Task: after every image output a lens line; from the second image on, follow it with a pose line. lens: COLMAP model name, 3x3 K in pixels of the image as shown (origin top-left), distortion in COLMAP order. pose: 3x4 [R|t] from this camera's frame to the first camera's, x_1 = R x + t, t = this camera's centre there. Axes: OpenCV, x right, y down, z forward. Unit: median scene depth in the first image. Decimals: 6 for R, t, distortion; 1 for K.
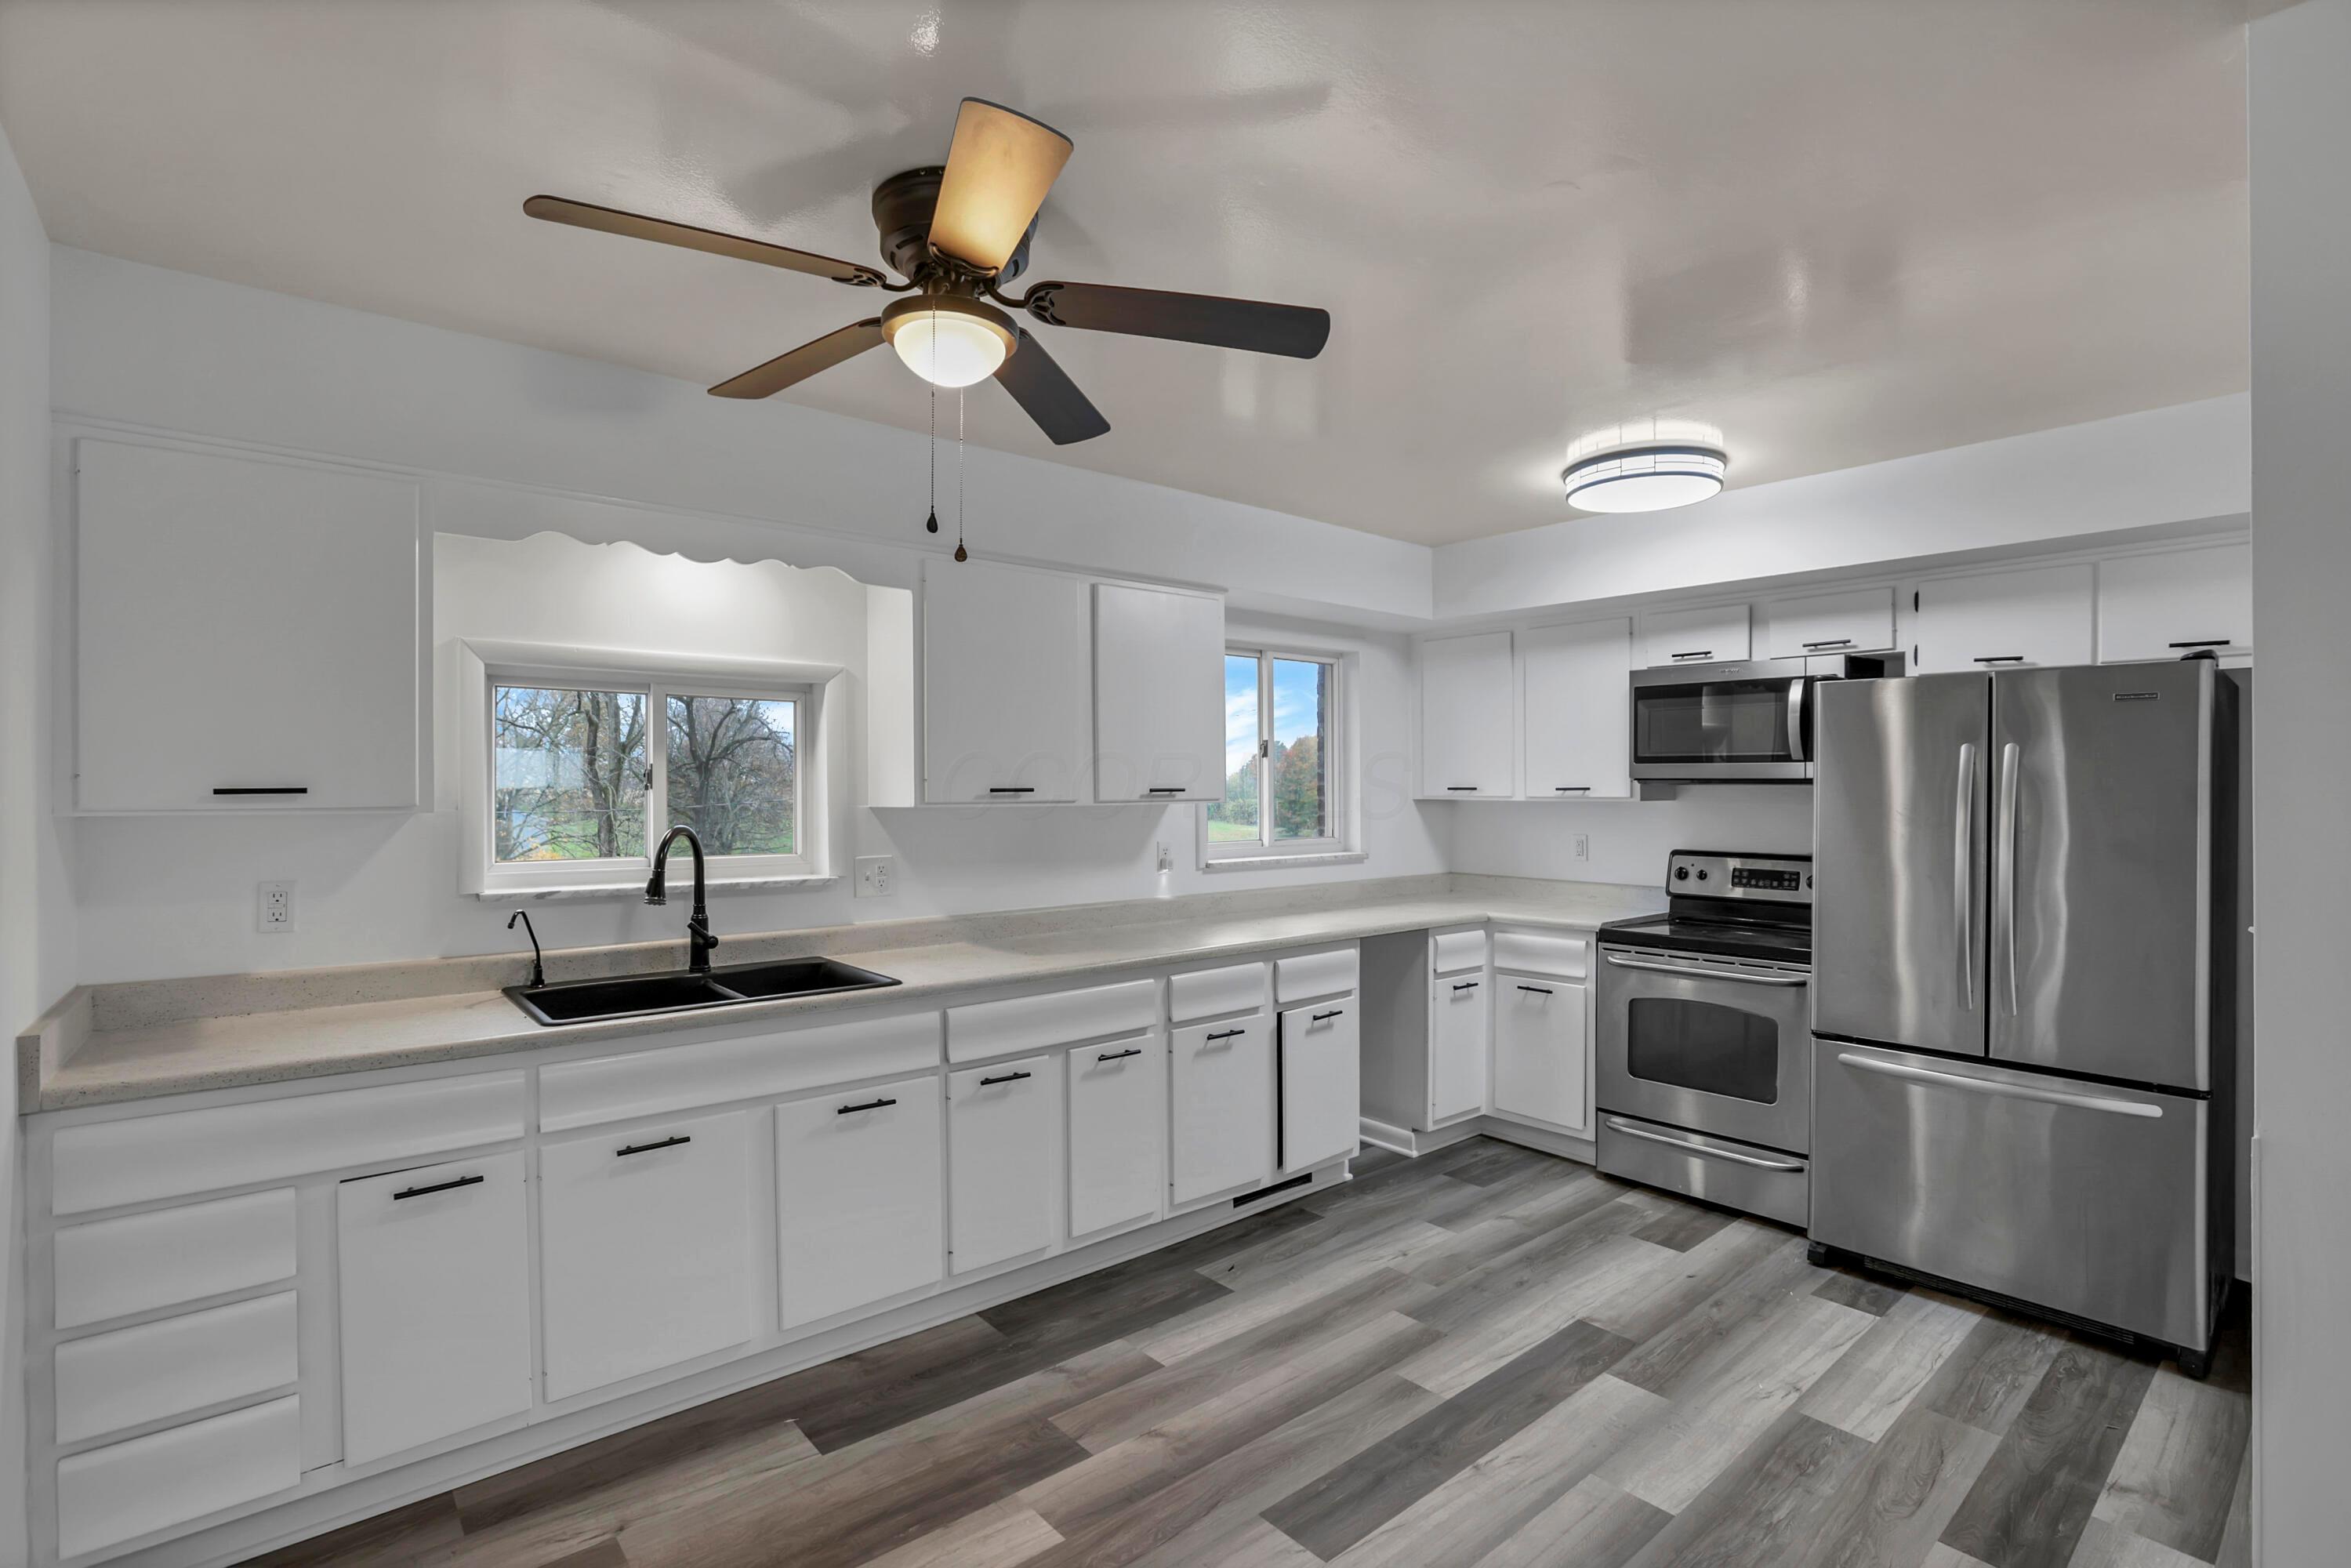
lens RADIAL K [[1138.1, 0, 1175.5], [0, 1138.1, 784.0], [0, 0, 1]] dist [-0.045746, 0.022051]
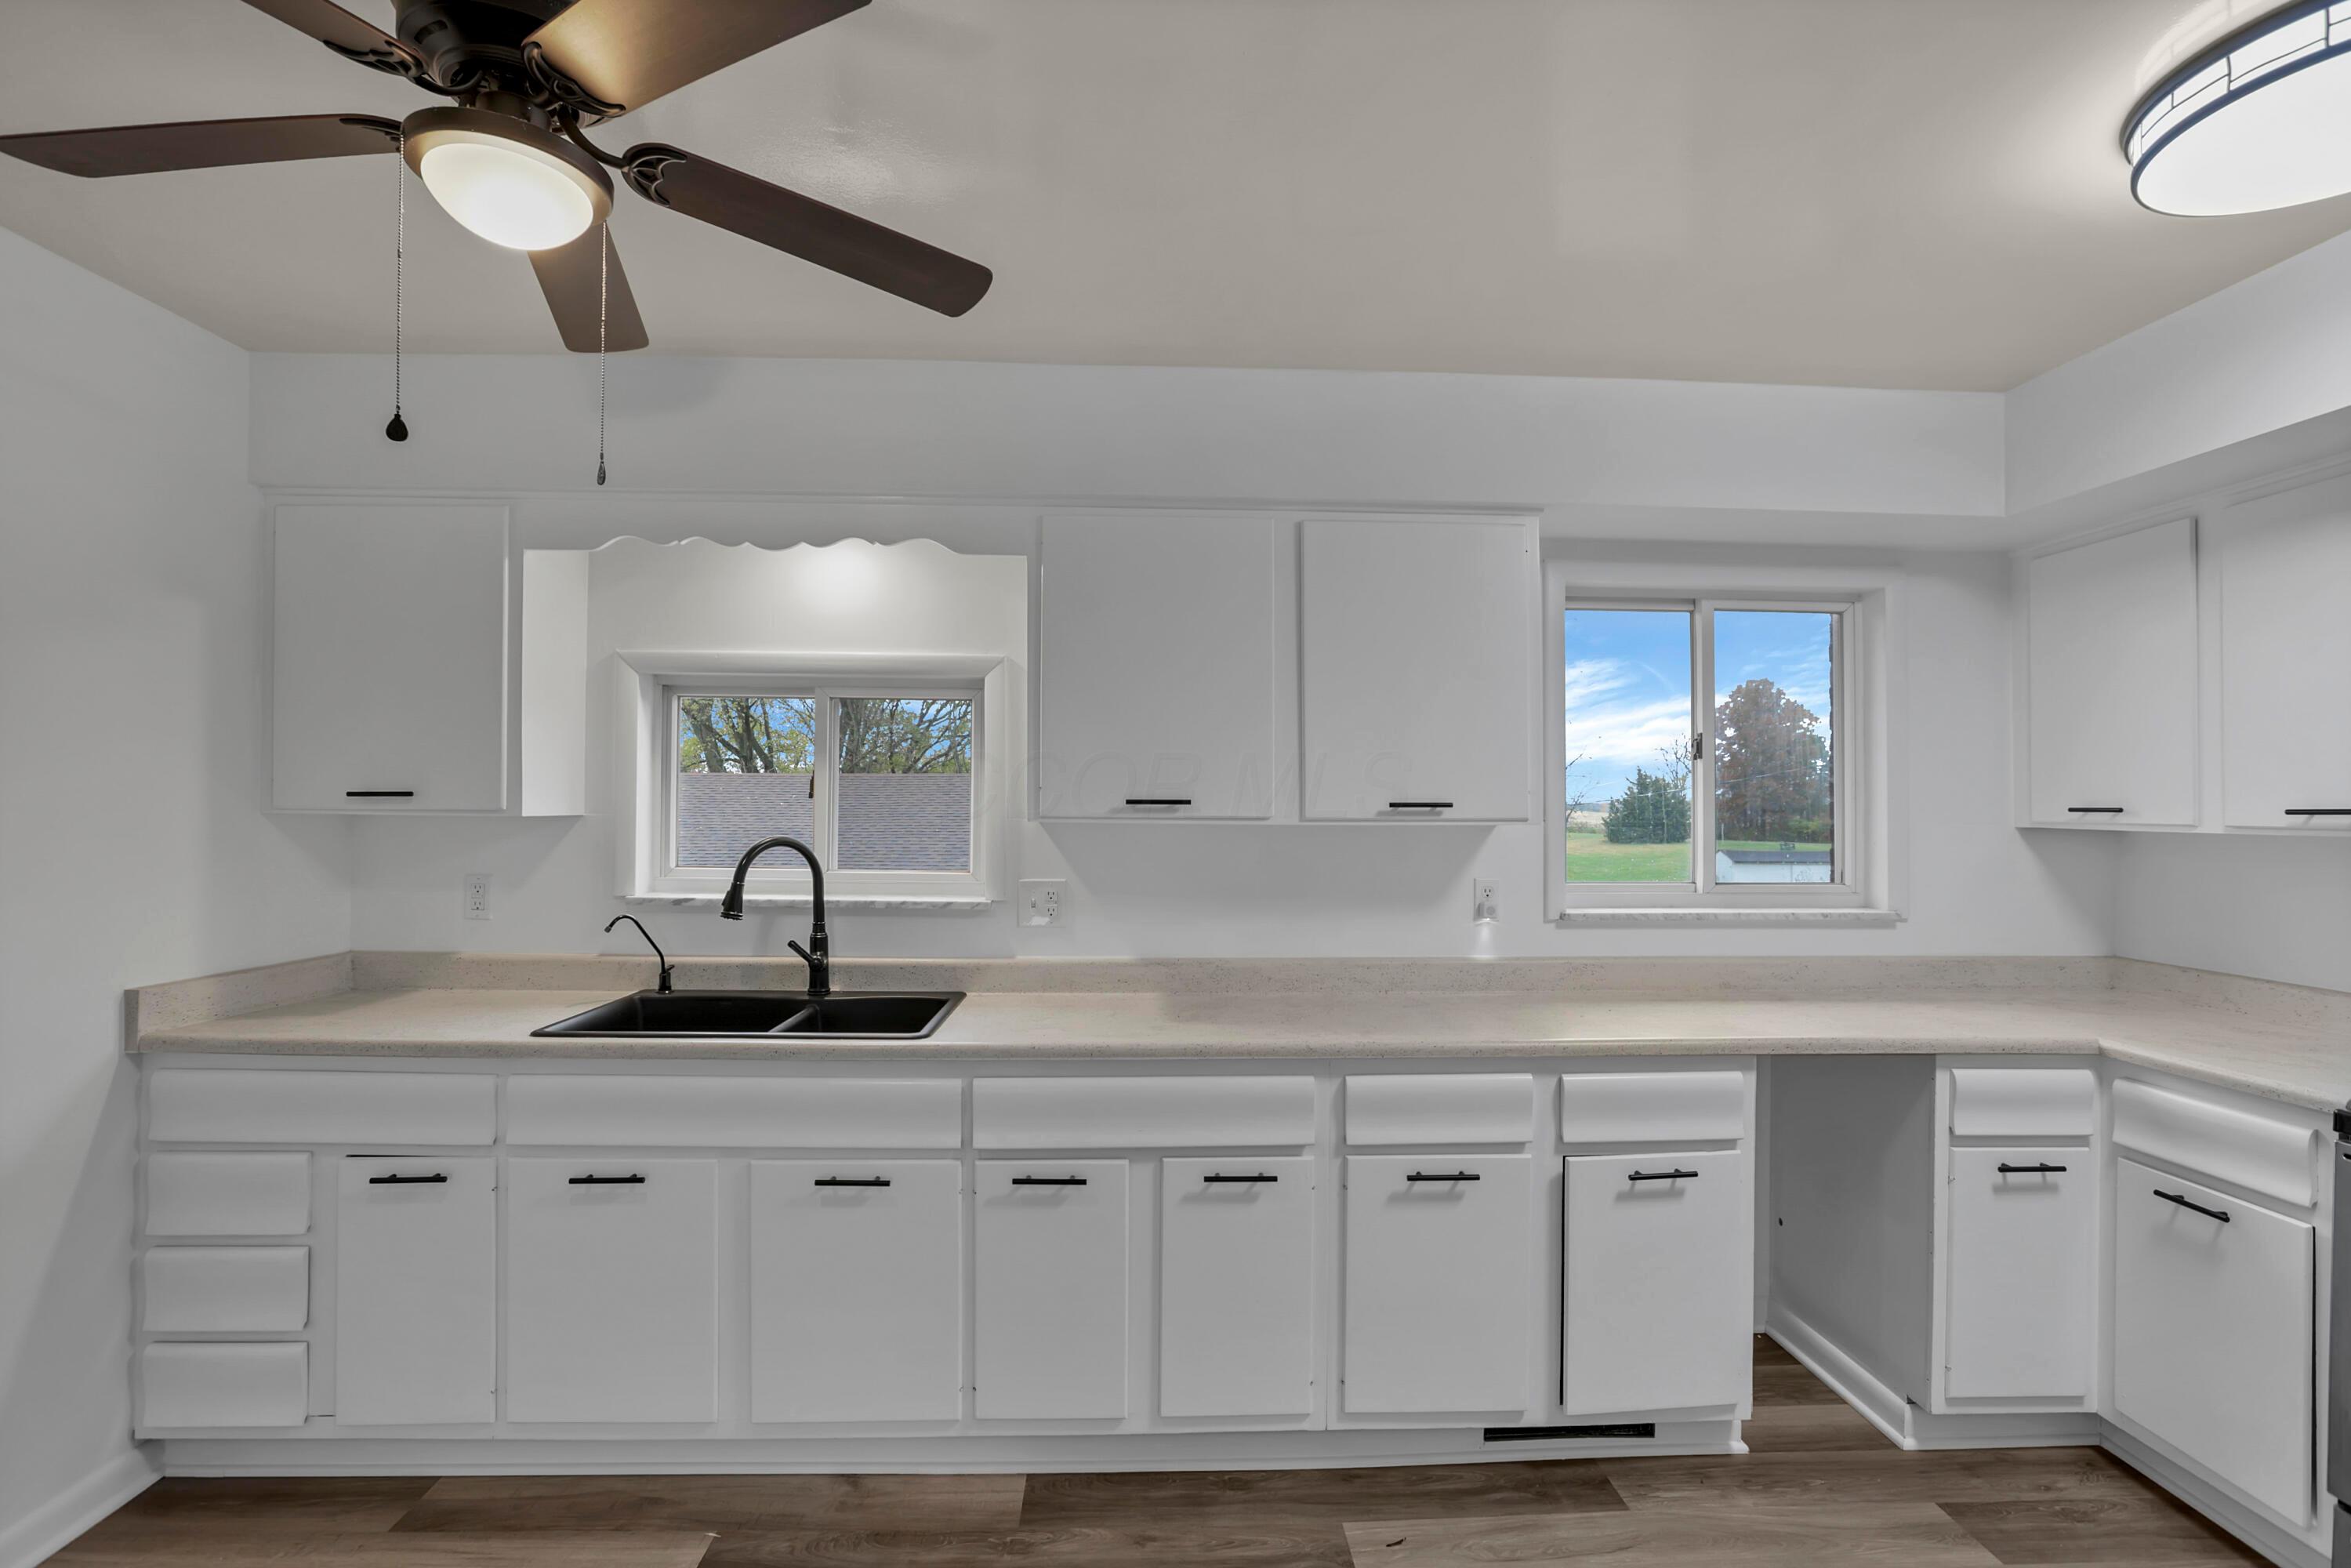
lens RADIAL K [[1138.1, 0, 1175.5], [0, 1138.1, 784.0], [0, 0, 1]] dist [-0.045746, 0.022051]
pose [[0.782851, -0.000468, -0.622209, 0.319799], [-0.008291, 0.999903, -0.011184, 0.001450], [0.622154, 0.013915, 0.782771, 0.377235]]
